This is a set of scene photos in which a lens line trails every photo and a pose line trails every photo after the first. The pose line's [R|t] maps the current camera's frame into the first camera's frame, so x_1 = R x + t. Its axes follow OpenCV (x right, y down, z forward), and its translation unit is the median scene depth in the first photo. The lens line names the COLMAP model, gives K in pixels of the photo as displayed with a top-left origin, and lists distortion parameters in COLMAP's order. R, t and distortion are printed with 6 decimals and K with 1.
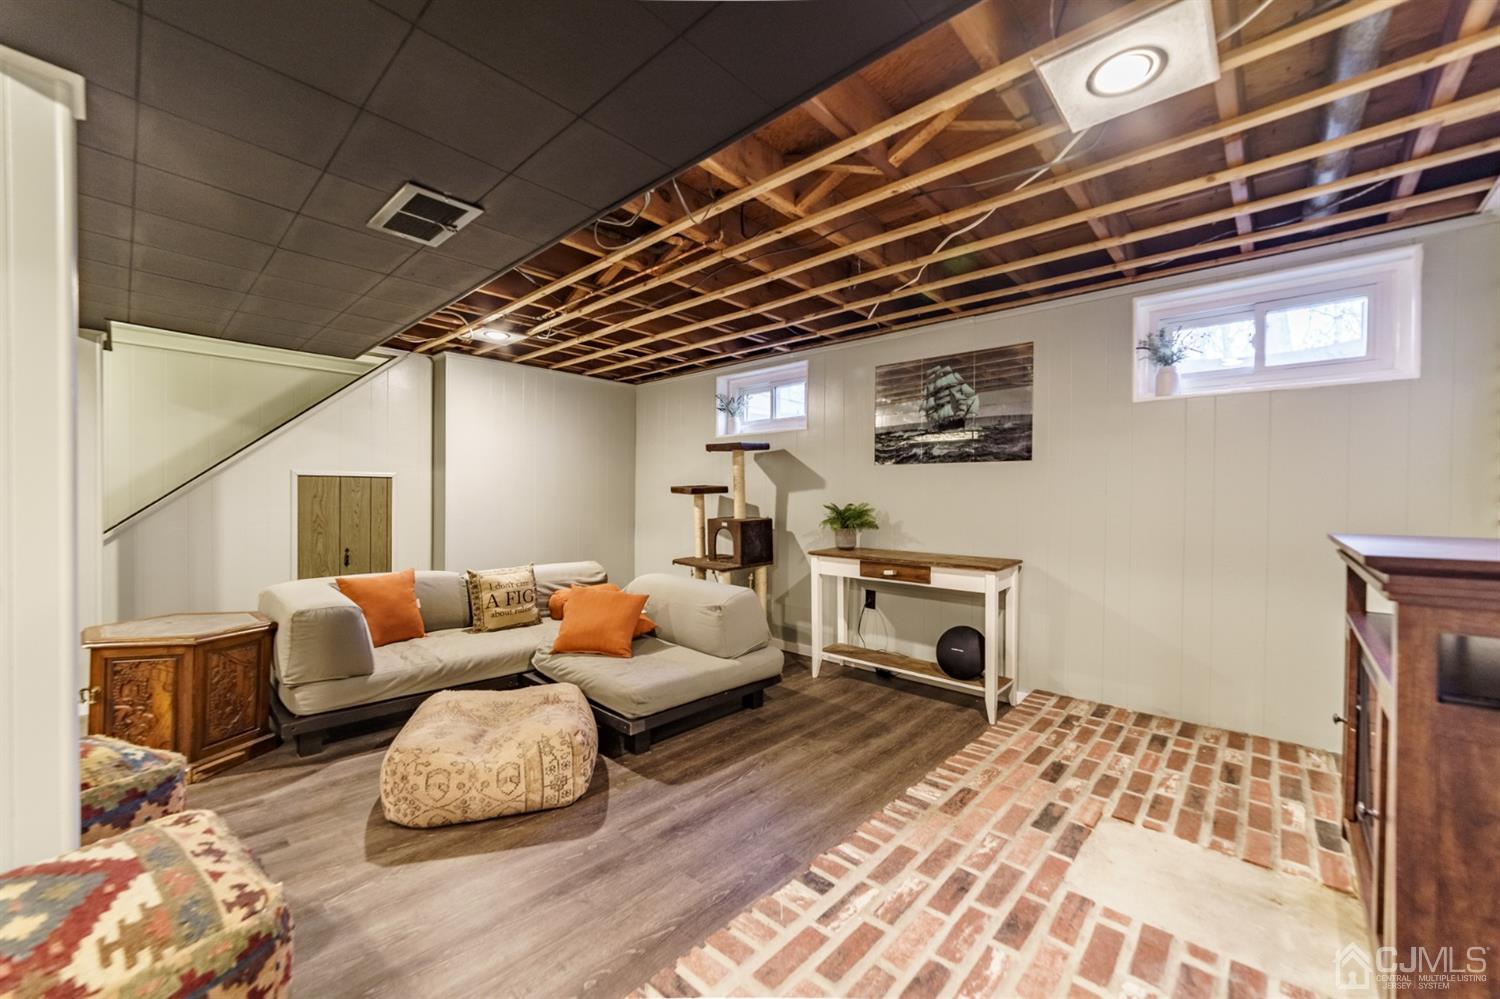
lens RADIAL K [[604.8, 0, 743.4], [0, 604.8, 506.0], [0, 0, 1]] dist [-0.016284, 0.019263]
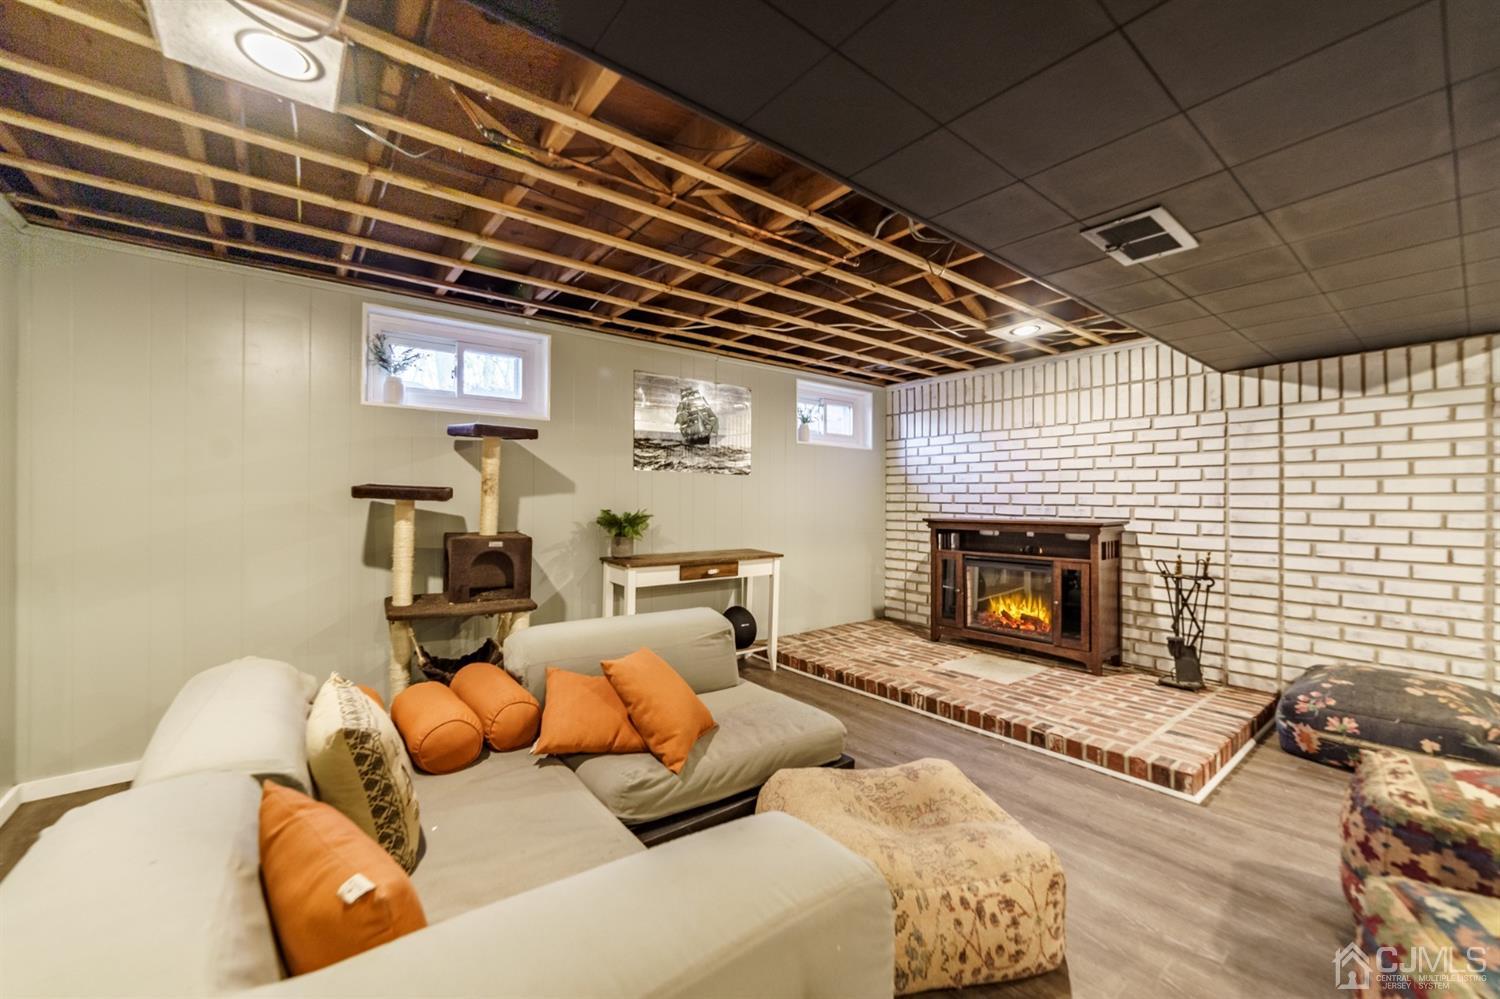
lens RADIAL K [[593.6, 0, 753.4], [0, 593.6, 501.1], [0, 0, 1]] dist [-0.030894, 0.000011]
pose [[0.145717, -0.004724, 0.989315, -0.859033], [0.012767, 0.999914, 0.002895, -0.021241], [-0.989244, 0.012209, 0.145765, 0.808403]]
